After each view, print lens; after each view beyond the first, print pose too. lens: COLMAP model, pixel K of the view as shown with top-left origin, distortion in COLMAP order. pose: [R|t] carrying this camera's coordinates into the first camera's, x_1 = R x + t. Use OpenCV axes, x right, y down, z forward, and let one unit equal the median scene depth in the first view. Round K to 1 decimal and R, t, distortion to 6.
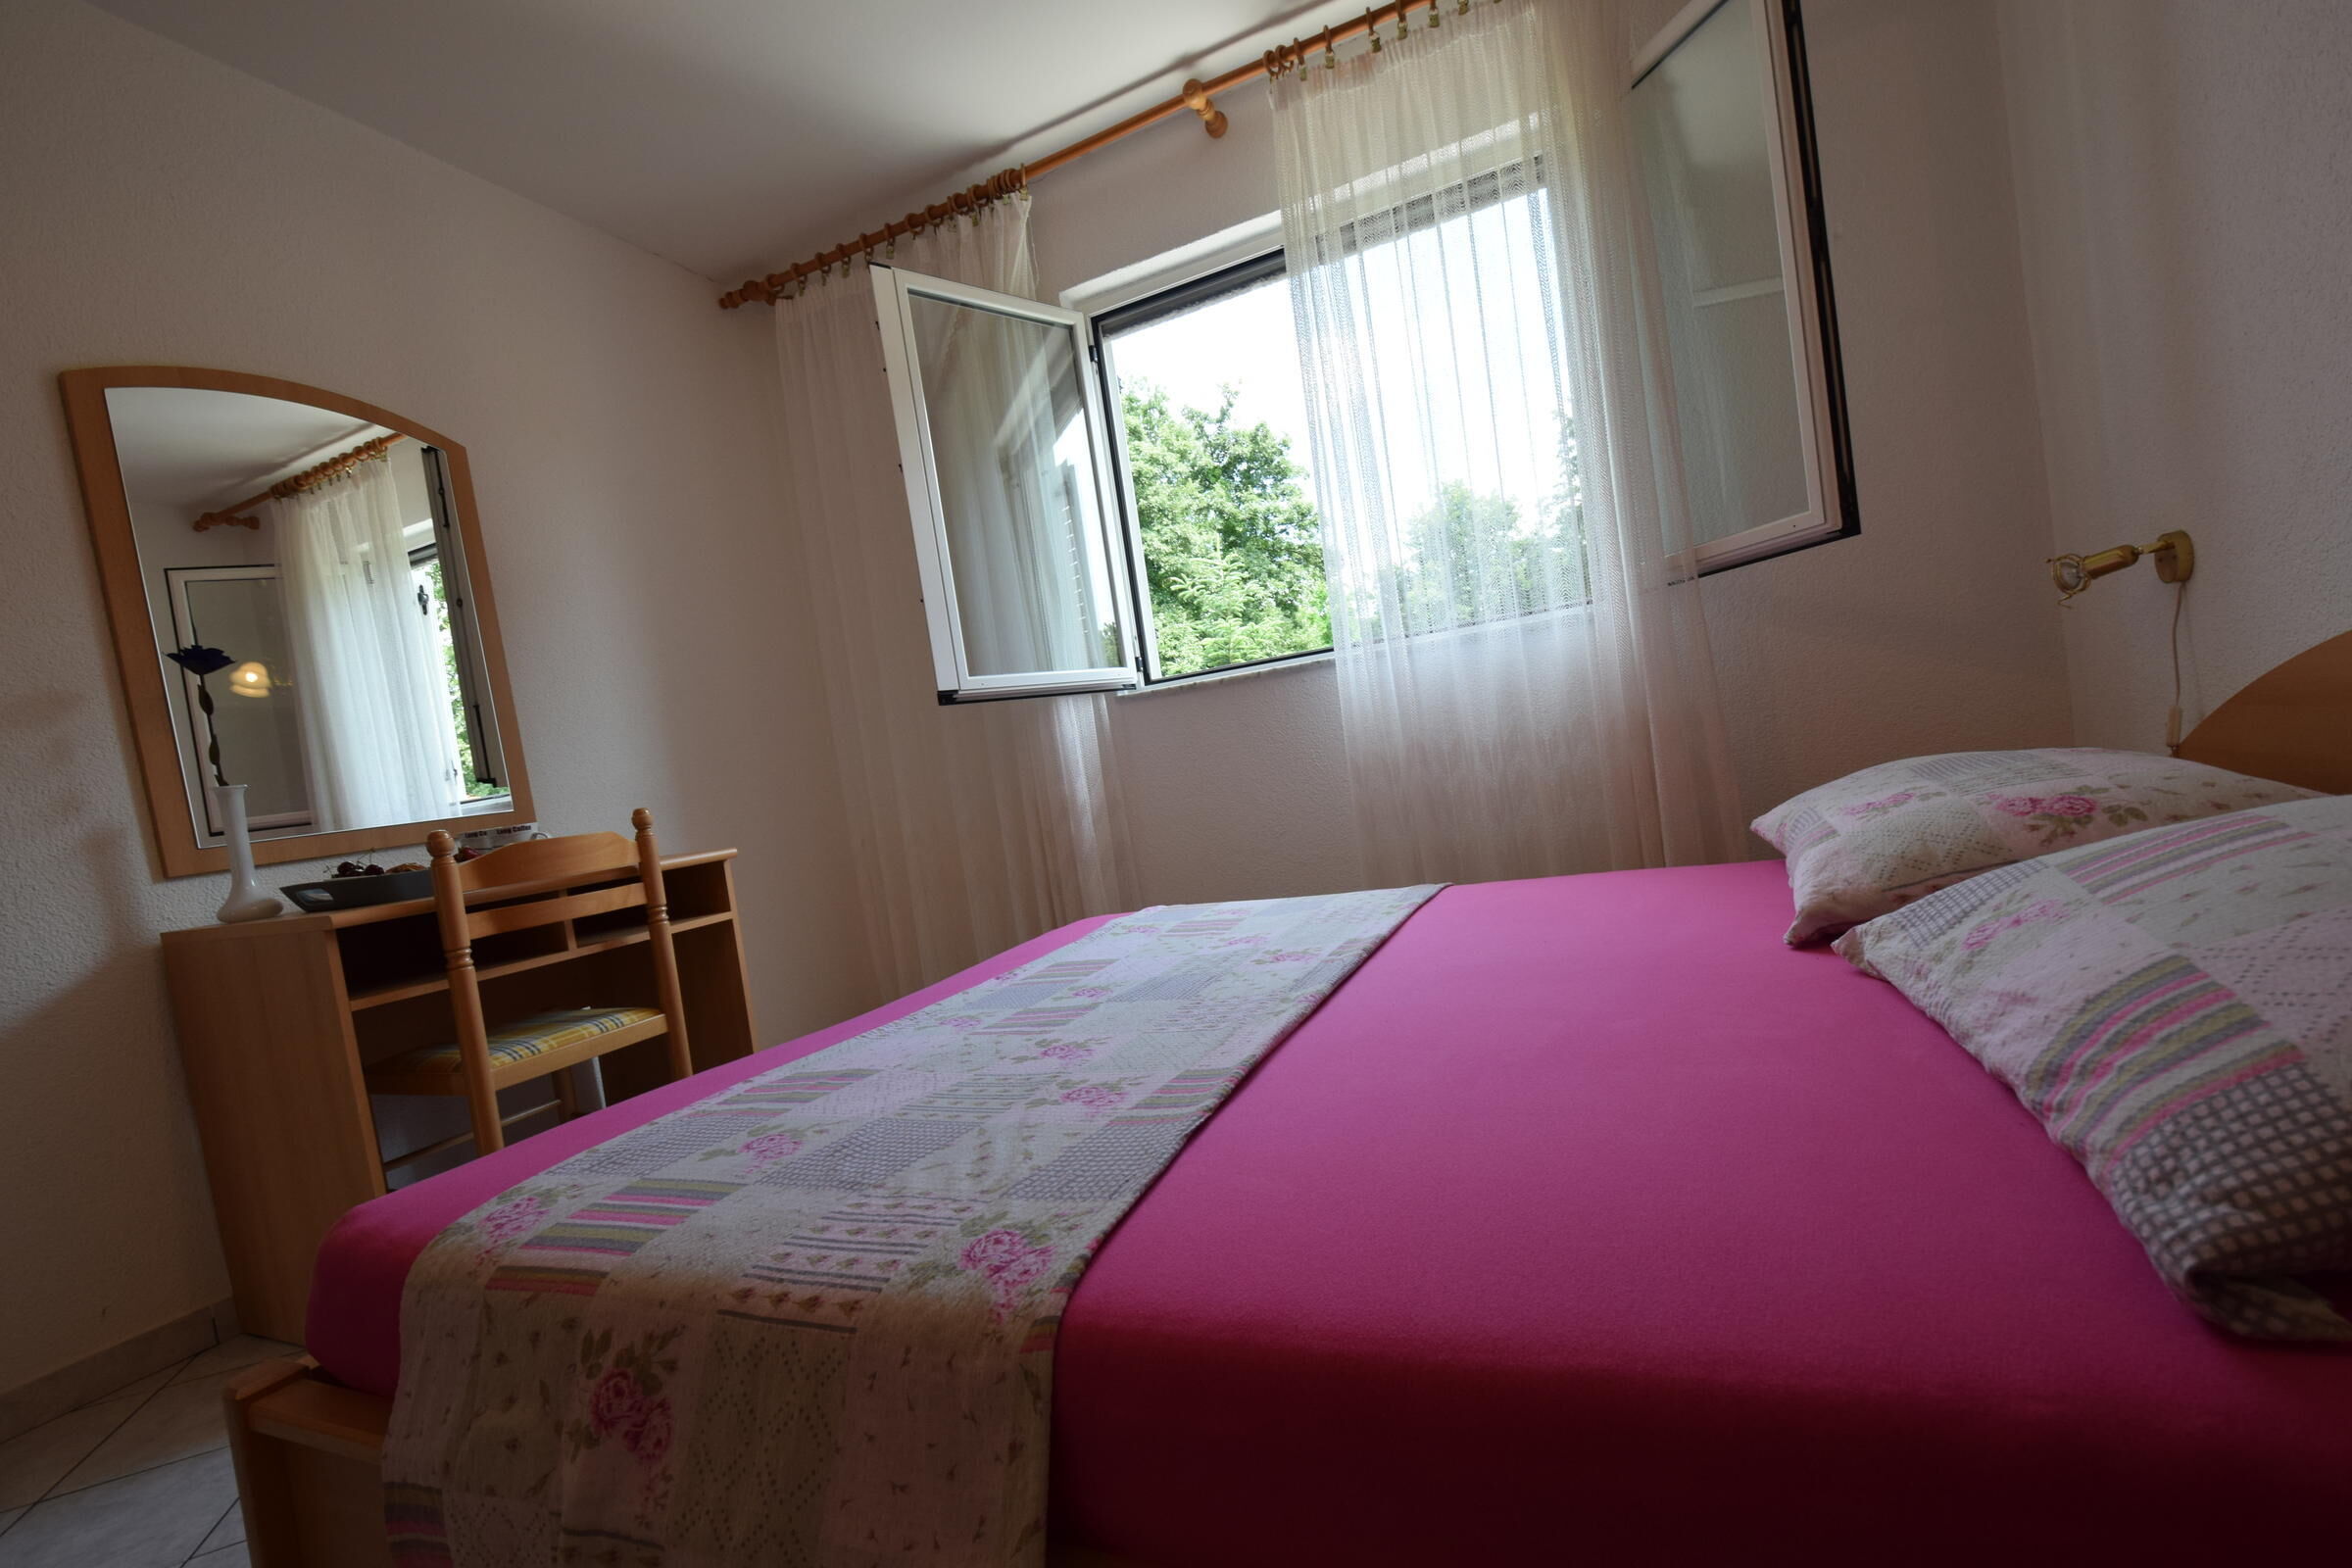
lens RADIAL K [[1019.2, 0, 1167.1], [0, 1019.2, 811.8], [0, 0, 1]] dist [0.000365, -0.000251]
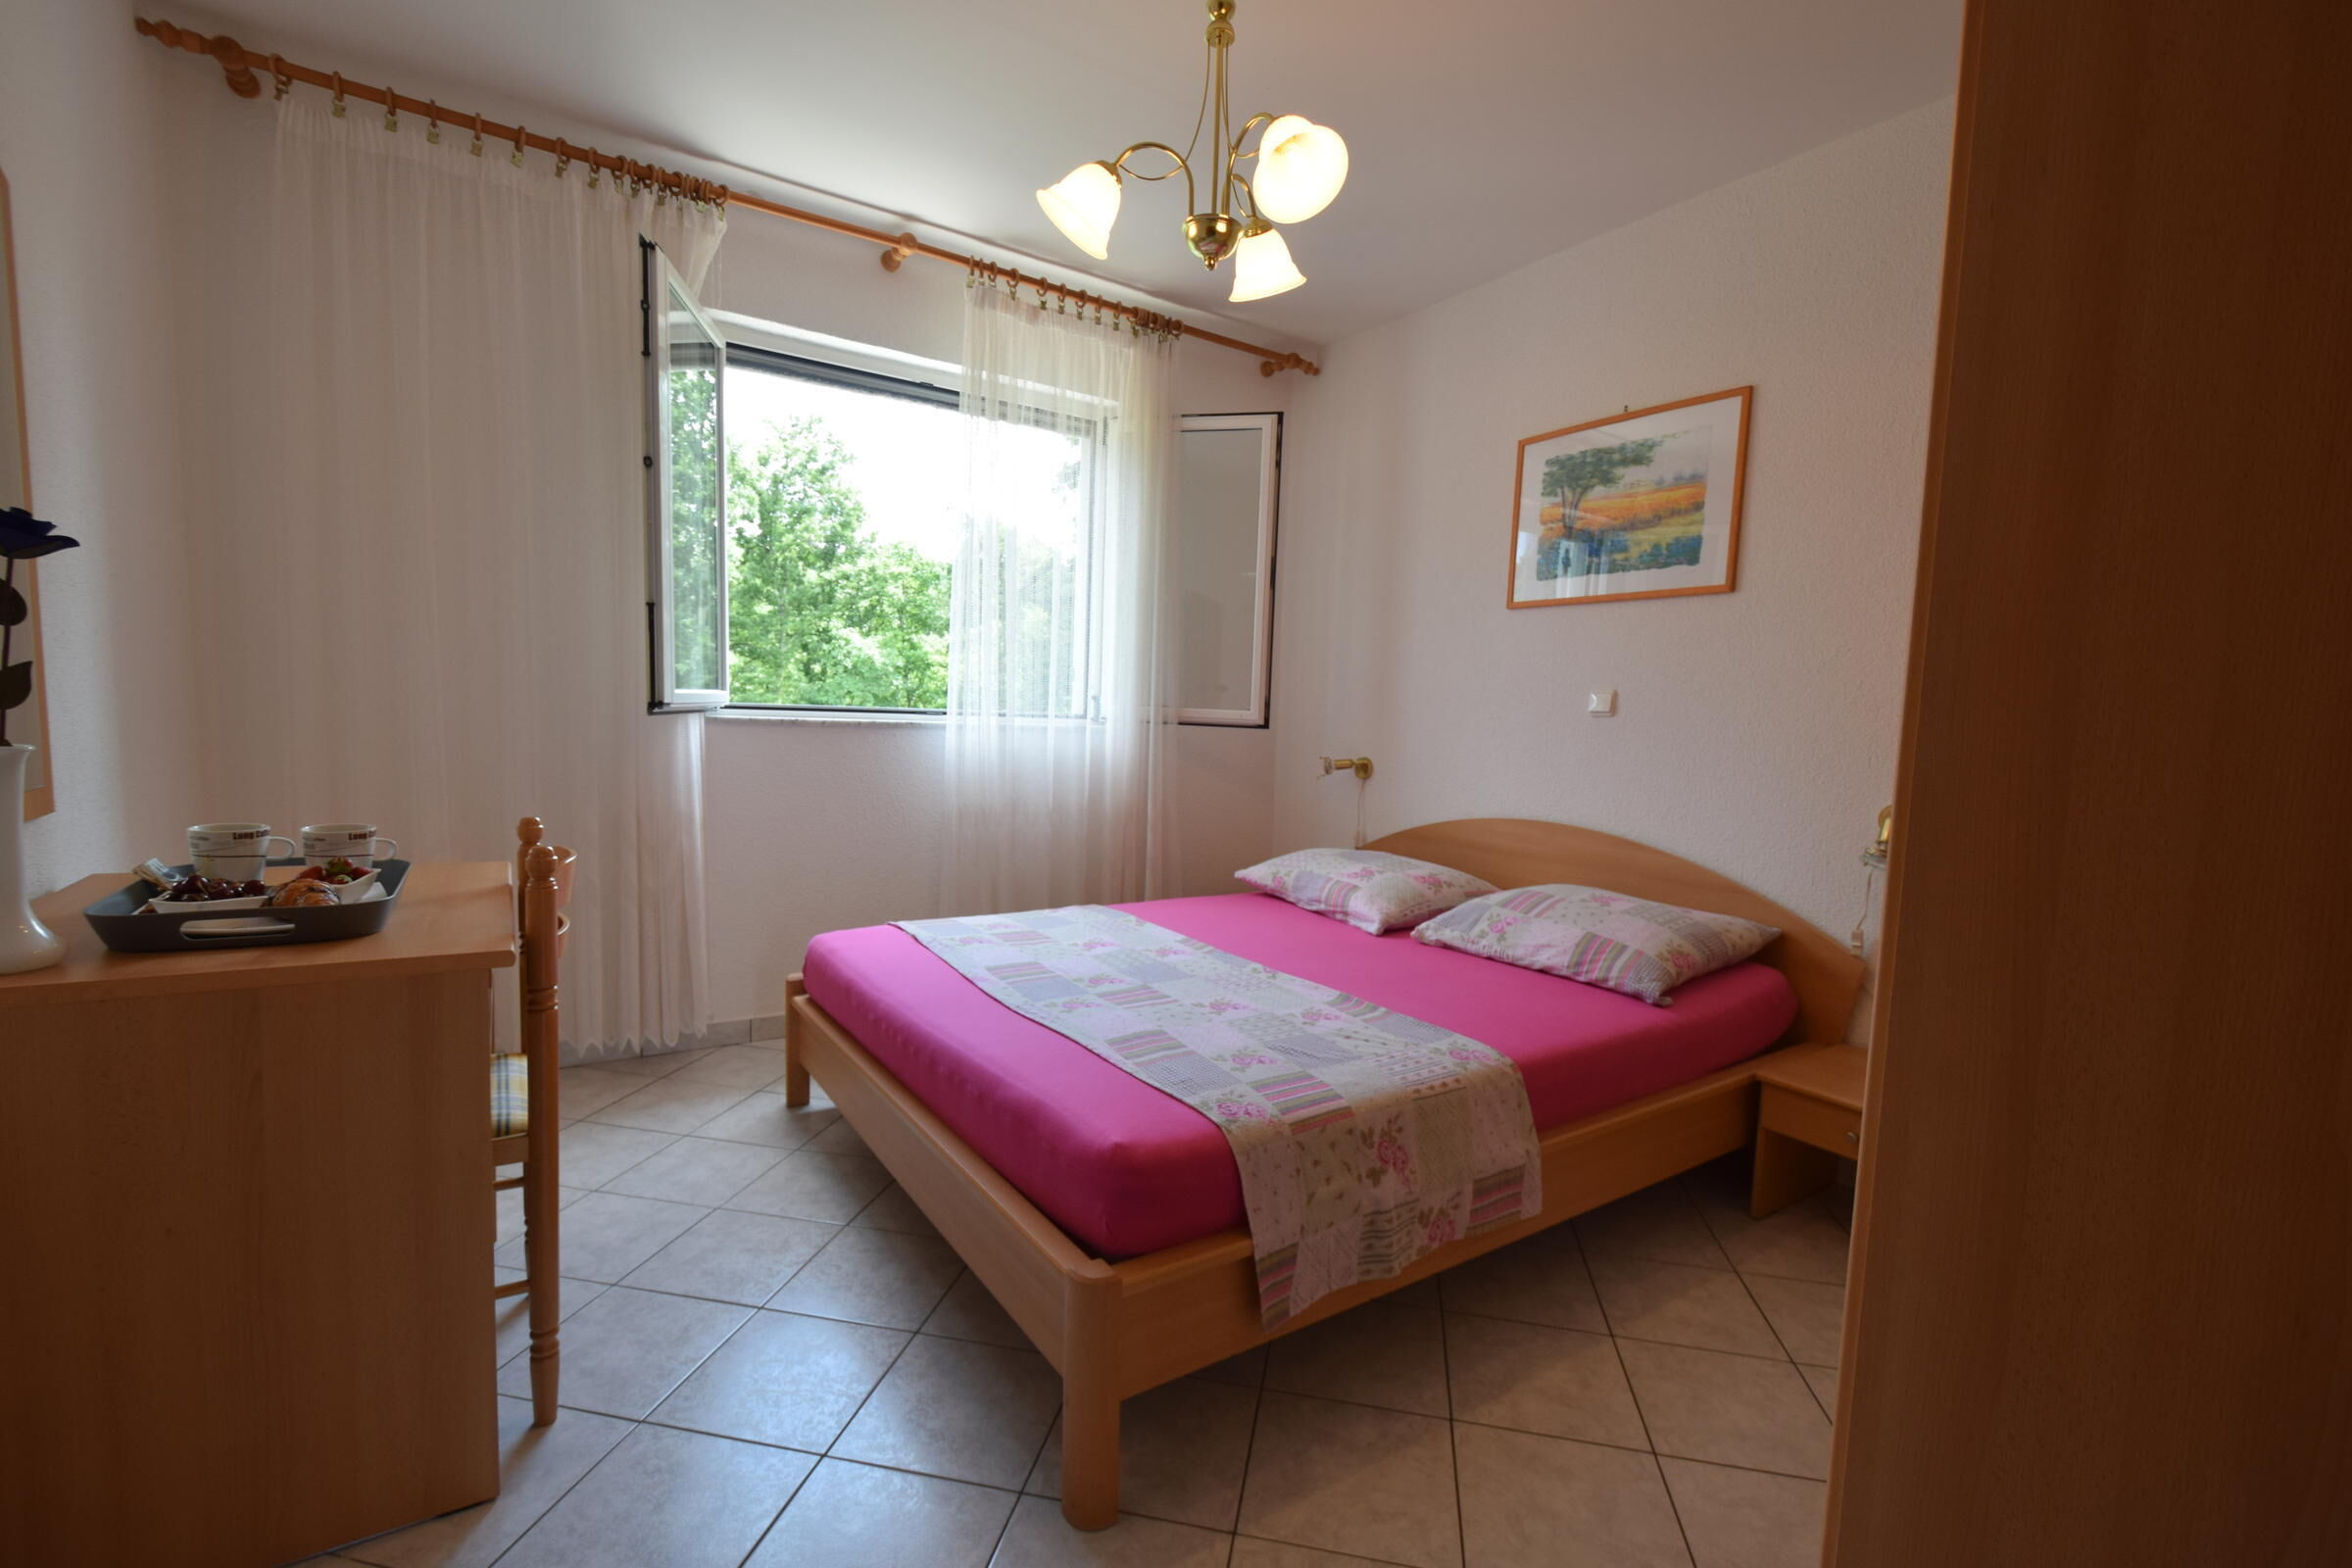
lens RADIAL K [[1033.0, 0, 1176.4], [0, 1033.0, 810.1], [0, 0, 1]] dist [0.000704, -0.003977]
pose [[0.517897, 0.078078, 0.851873, -1.858779], [-0.071243, 0.996303, -0.048003, -0.012044], [-0.852471, -0.035829, 0.521545, 0.170490]]
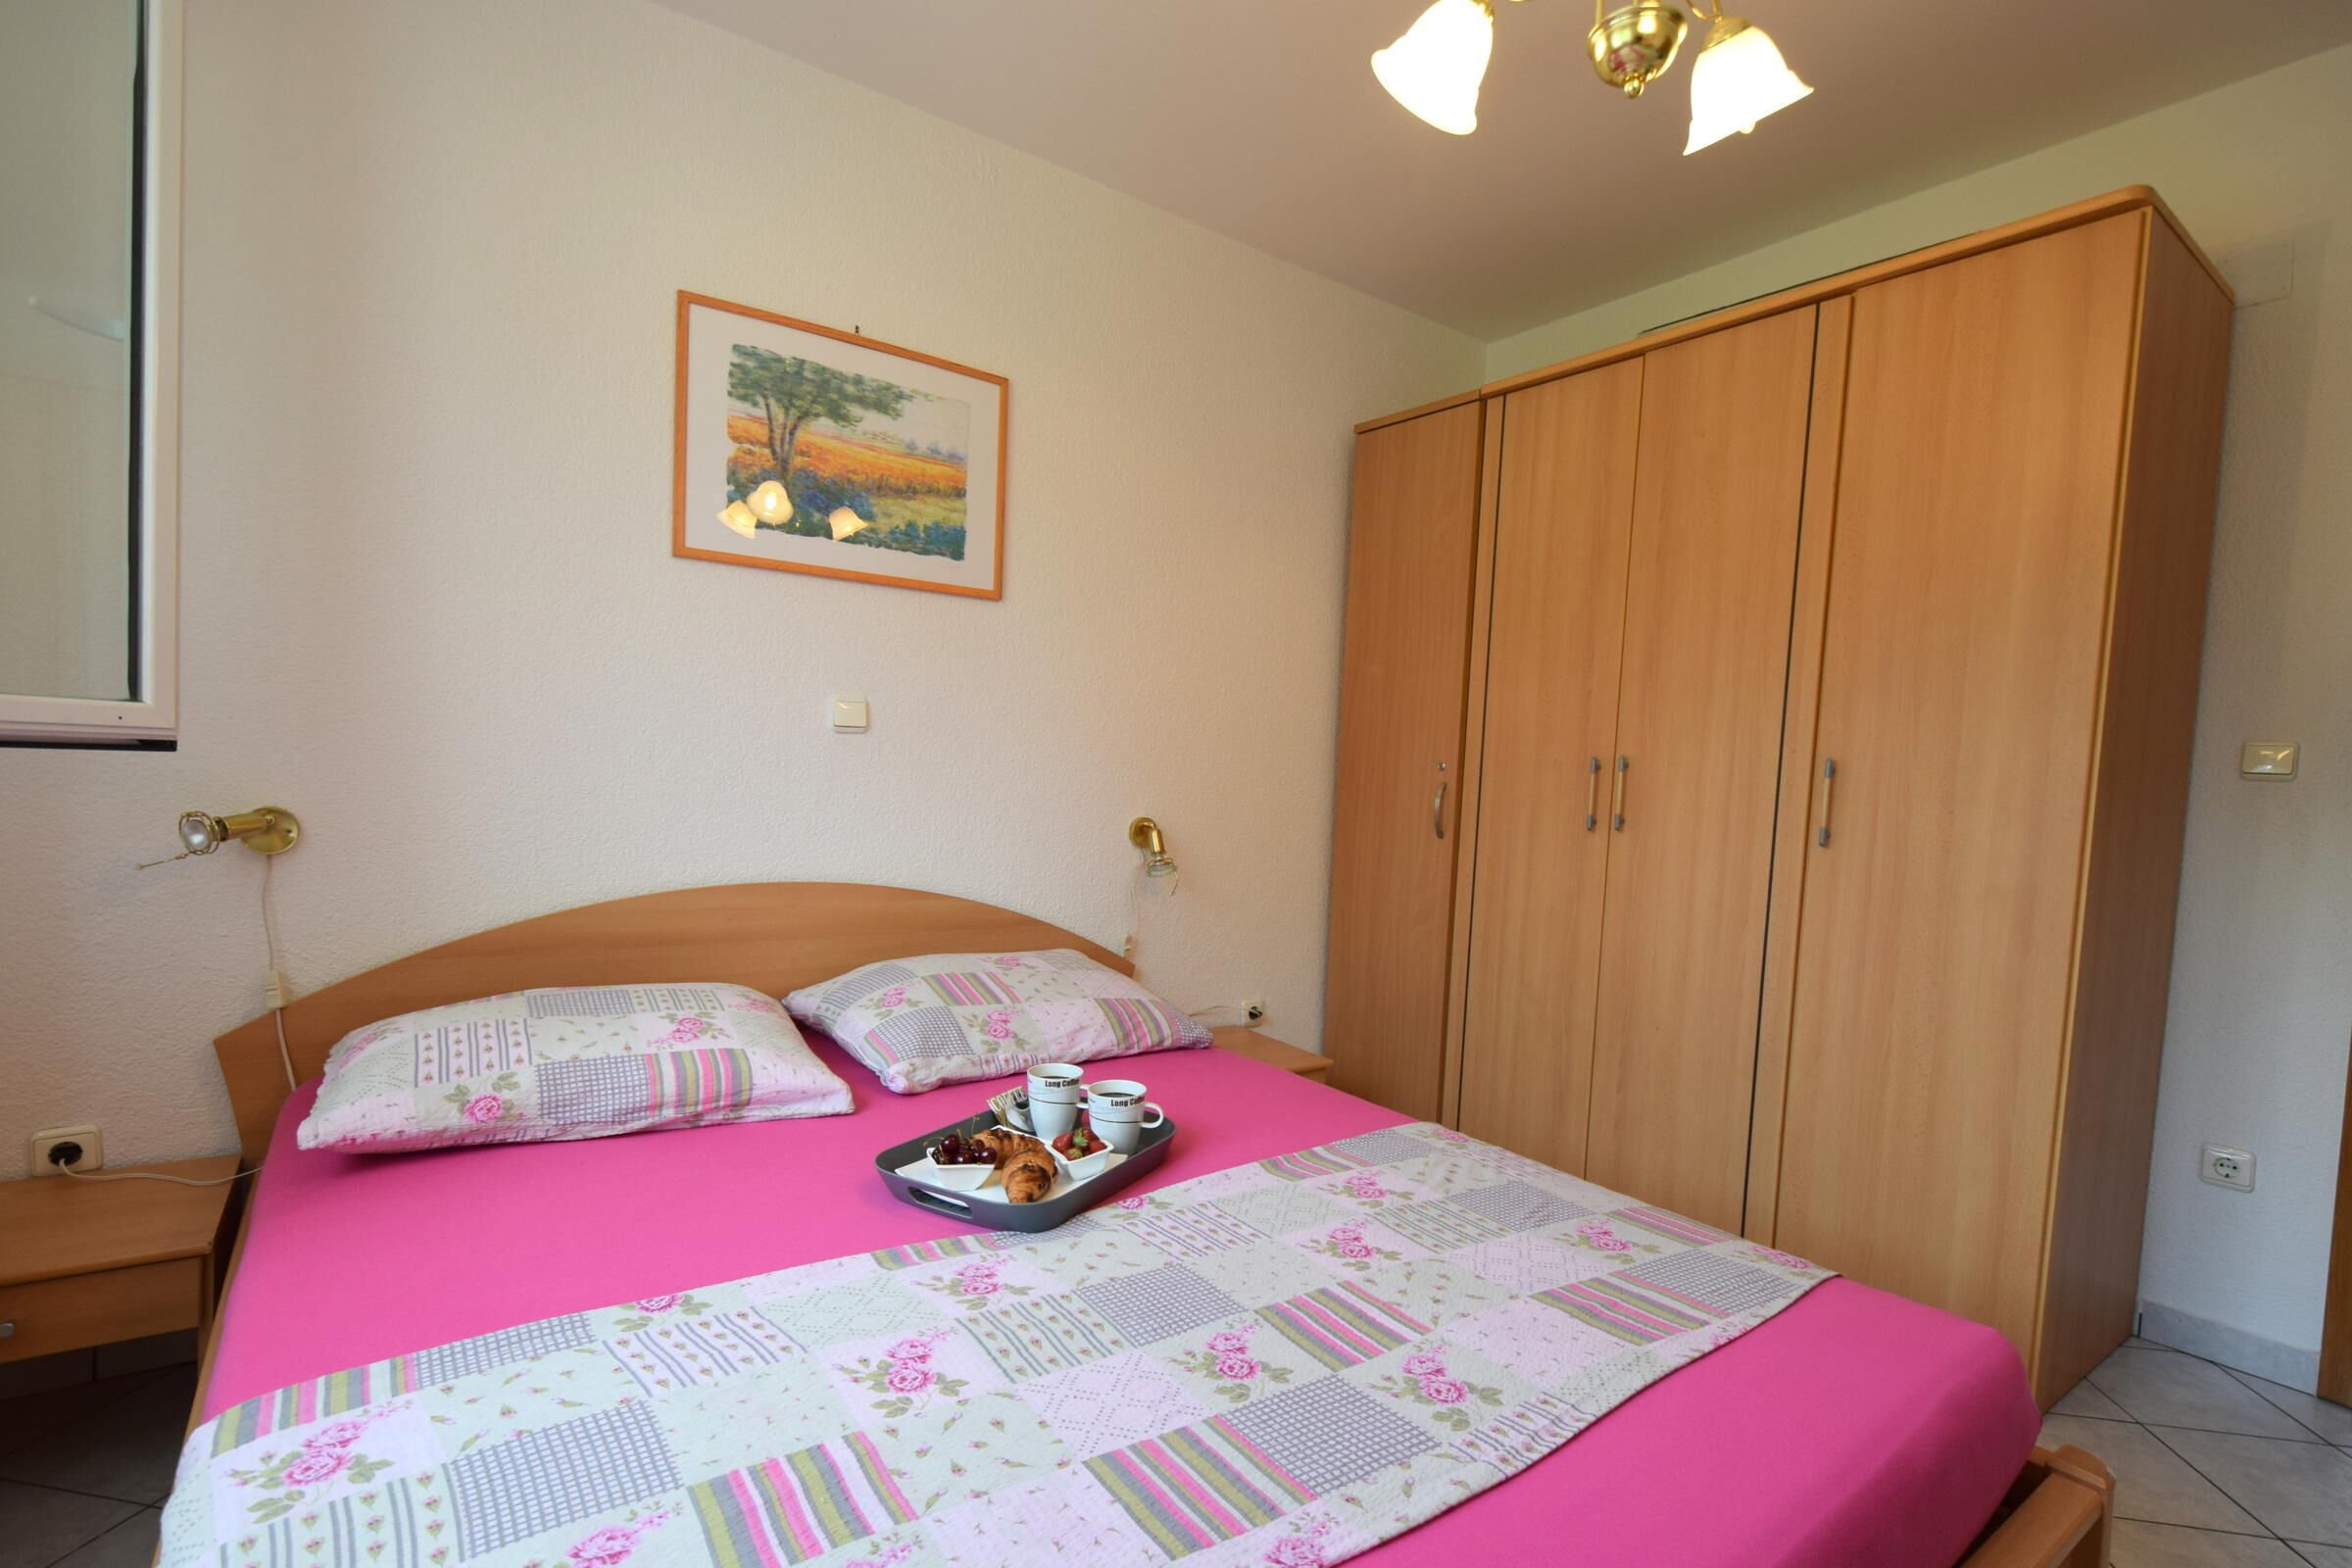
lens RADIAL K [[1101.5, 0, 1184.4], [0, 1101.5, 815.7], [0, 0, 1]] dist [0.001776, -0.000015]
pose [[-0.871914, 0.083914, 0.482415, -0.593678], [0.103739, 0.994499, 0.014509, -0.268478], [-0.478544, 0.062696, -0.875822, 2.262571]]
